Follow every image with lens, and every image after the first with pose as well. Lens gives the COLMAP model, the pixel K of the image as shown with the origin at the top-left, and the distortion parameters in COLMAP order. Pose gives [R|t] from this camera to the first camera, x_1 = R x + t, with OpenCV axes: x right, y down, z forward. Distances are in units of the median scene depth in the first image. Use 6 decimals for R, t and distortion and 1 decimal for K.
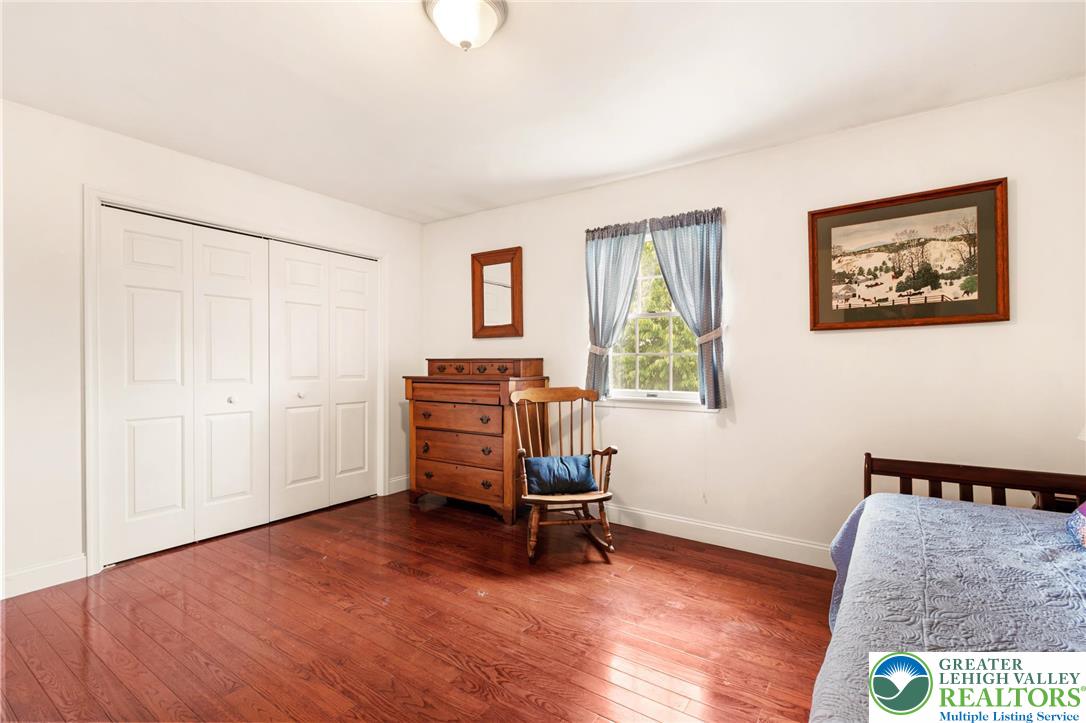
lens RADIAL K [[489.6, 0, 543.0], [0, 489.6, 361.5], [0, 0, 1]] dist [-0.000944, -0.000370]
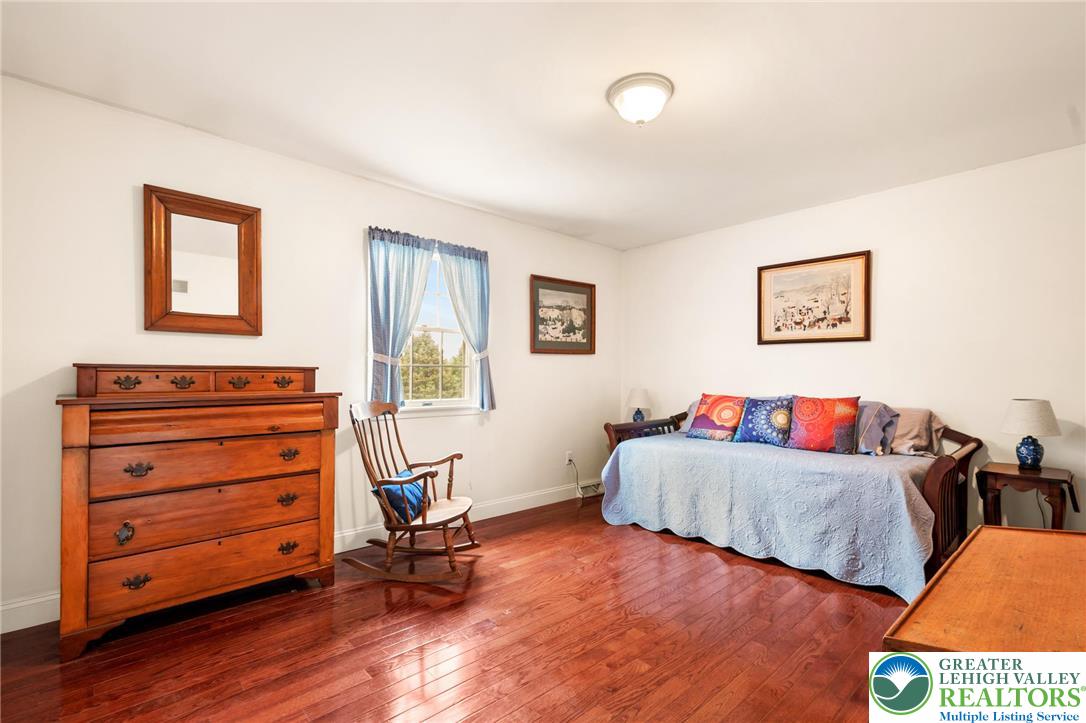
lens RADIAL K [[502.5, 0, 541.5], [0, 502.5, 369.9], [0, 0, 1]] dist [0.000012, -0.000143]
pose [[0.210705, 0.010752, 0.977491, -0.849310], [-0.006859, 0.999931, -0.009520, 0.003151], [-0.977526, -0.004698, 0.210764, 0.566843]]
